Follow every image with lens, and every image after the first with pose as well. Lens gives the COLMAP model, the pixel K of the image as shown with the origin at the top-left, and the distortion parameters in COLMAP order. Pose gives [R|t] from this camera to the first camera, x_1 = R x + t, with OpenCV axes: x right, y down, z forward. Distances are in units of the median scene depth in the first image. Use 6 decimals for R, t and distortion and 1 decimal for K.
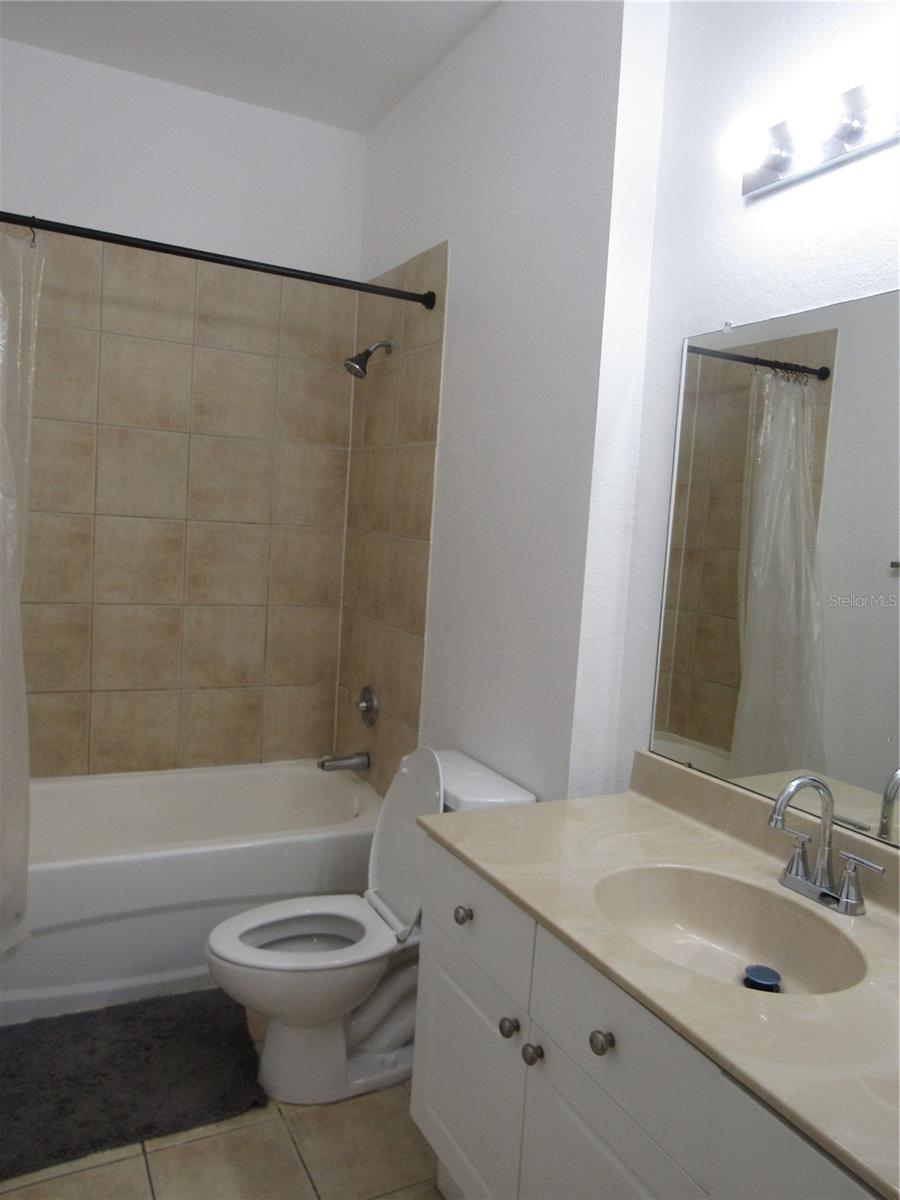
lens RADIAL K [[859.3, 0, 450.0], [0, 859.3, 600.0], [0, 0, 1]] dist [-0.032349, 0.025089]
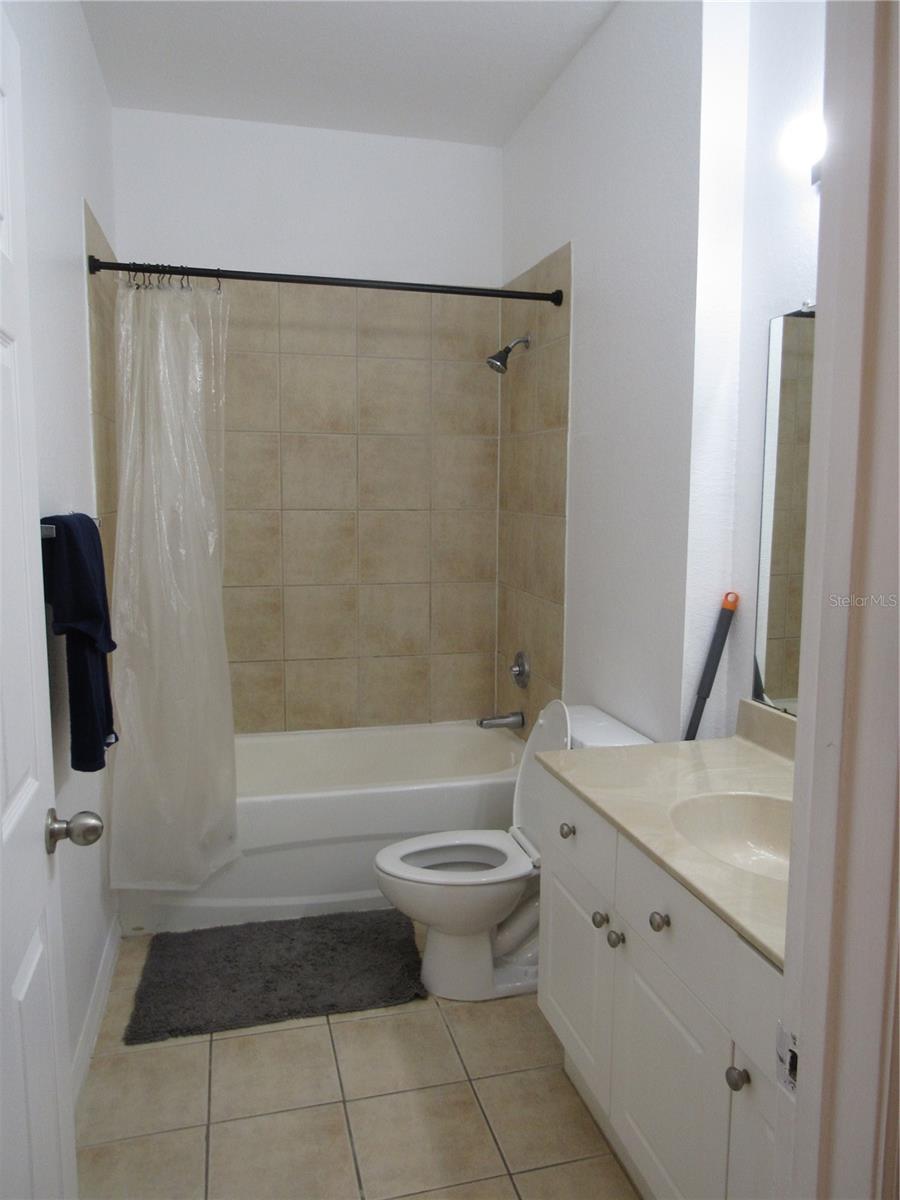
lens RADIAL K [[859.3, 0, 450.0], [0, 859.3, 600.0], [0, 0, 1]] dist [-0.032349, 0.025089]
pose [[0.974122, -0.030237, -0.223990, 0.087437], [0.035329, 0.999200, 0.018759, 0.012380], [0.223244, -0.026187, 0.974411, -0.124559]]
